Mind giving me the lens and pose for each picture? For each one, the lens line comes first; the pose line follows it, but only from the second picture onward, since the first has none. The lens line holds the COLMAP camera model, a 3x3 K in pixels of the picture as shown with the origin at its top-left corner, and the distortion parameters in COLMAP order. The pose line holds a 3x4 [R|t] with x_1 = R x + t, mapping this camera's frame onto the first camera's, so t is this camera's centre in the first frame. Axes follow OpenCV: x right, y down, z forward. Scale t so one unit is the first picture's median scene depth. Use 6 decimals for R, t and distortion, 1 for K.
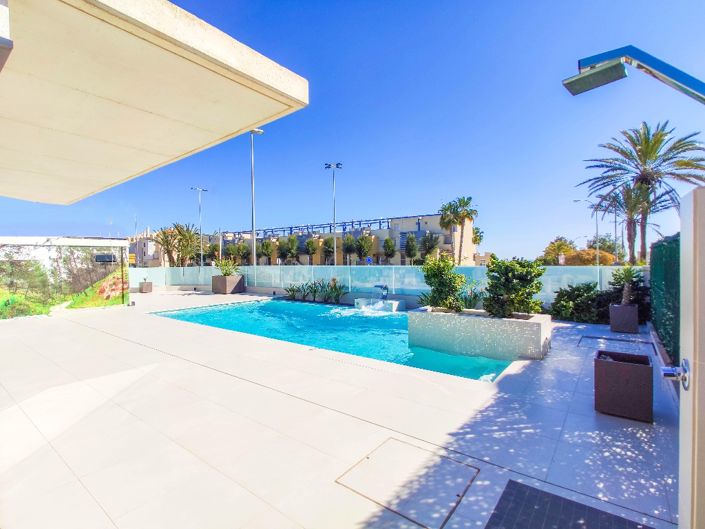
lens RADIAL K [[343.2, 0, 352.5], [0, 343.2, 264.5], [0, 0, 1]] dist [0.000744, 0.000140]
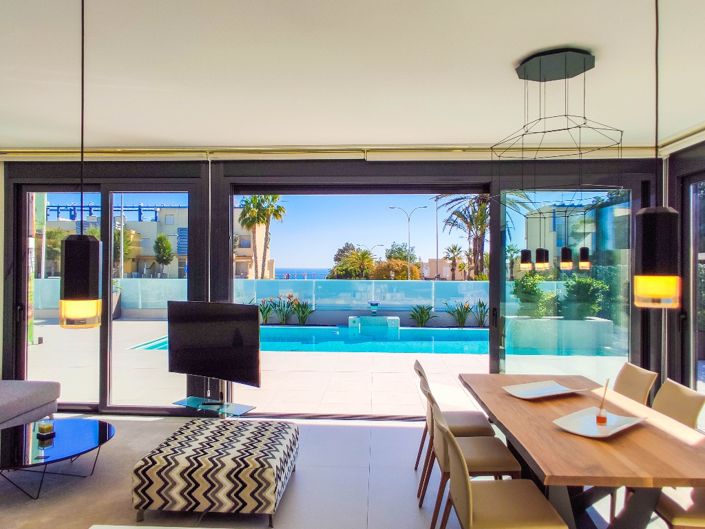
lens RADIAL K [[485.4, 0, 352.5], [0, 485.4, 264.5], [0, 0, 1]] dist [-0.007492, -0.000201]
pose [[0.821618, 0.019589, 0.569702, -0.143428], [-0.008660, 0.999723, -0.021885, -0.001883], [-0.569973, 0.013048, 0.821560, -0.009169]]
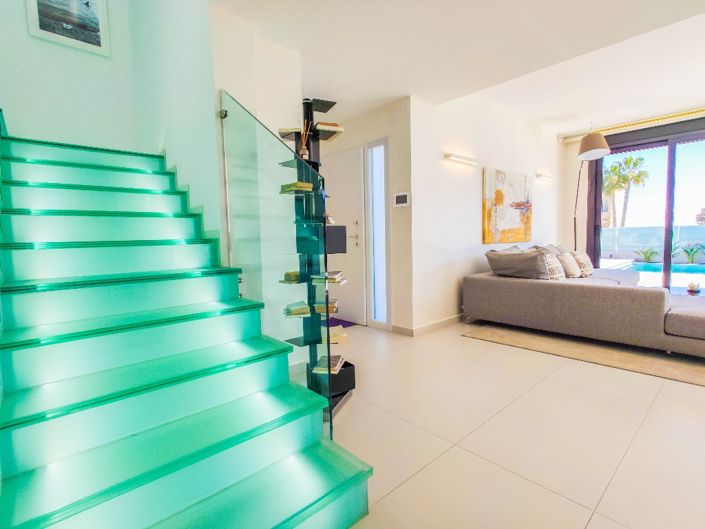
lens RADIAL K [[346.6, 0, 352.5], [0, 346.6, 264.5], [0, 0, 1]] dist [0.023465, -0.026658]
pose [[0.981934, -0.001514, -0.189219, -0.201360], [0.014112, 0.997769, 0.065250, 0.008848], [0.188698, -0.066741, 0.979765, -0.019982]]
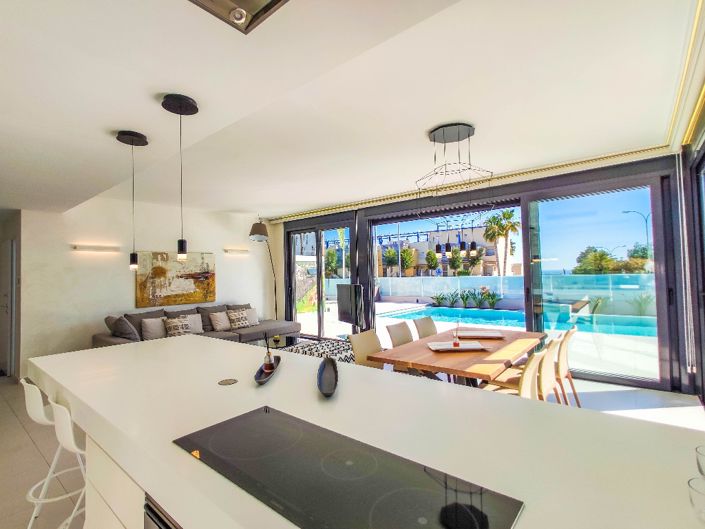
lens RADIAL K [[346.6, 0, 352.5], [0, 346.6, 264.5], [0, 0, 1]] dist [0.023465, -0.026658]
pose [[0.999579, -0.013432, -0.025733, -0.111228], [0.012454, 0.999208, -0.037797, 0.000958], [0.026220, 0.037461, 0.998954, -0.041835]]
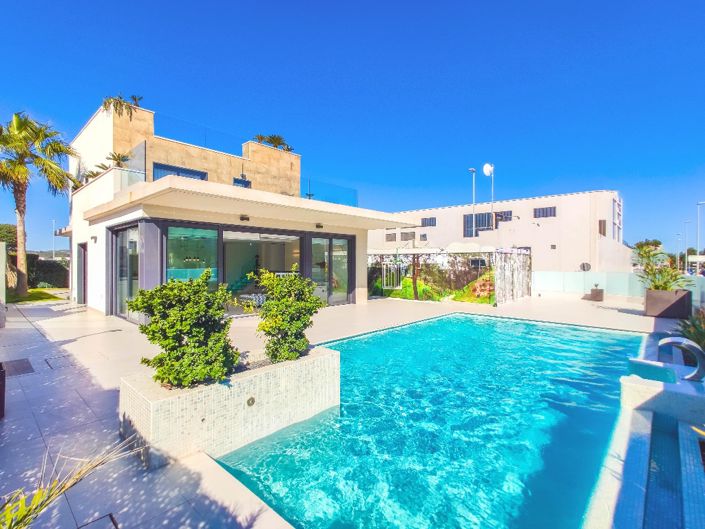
lens RADIAL K [[349.1, 0, 344.9], [0, 349.1, 264.1], [0, 0, 1]] dist [0.001877, 0.000690]
pose [[-0.090102, 0.015242, -0.995816, 0.104583], [-0.015647, 0.999738, 0.016717, -0.005259], [0.995810, 0.017088, -0.089840, 0.132665]]
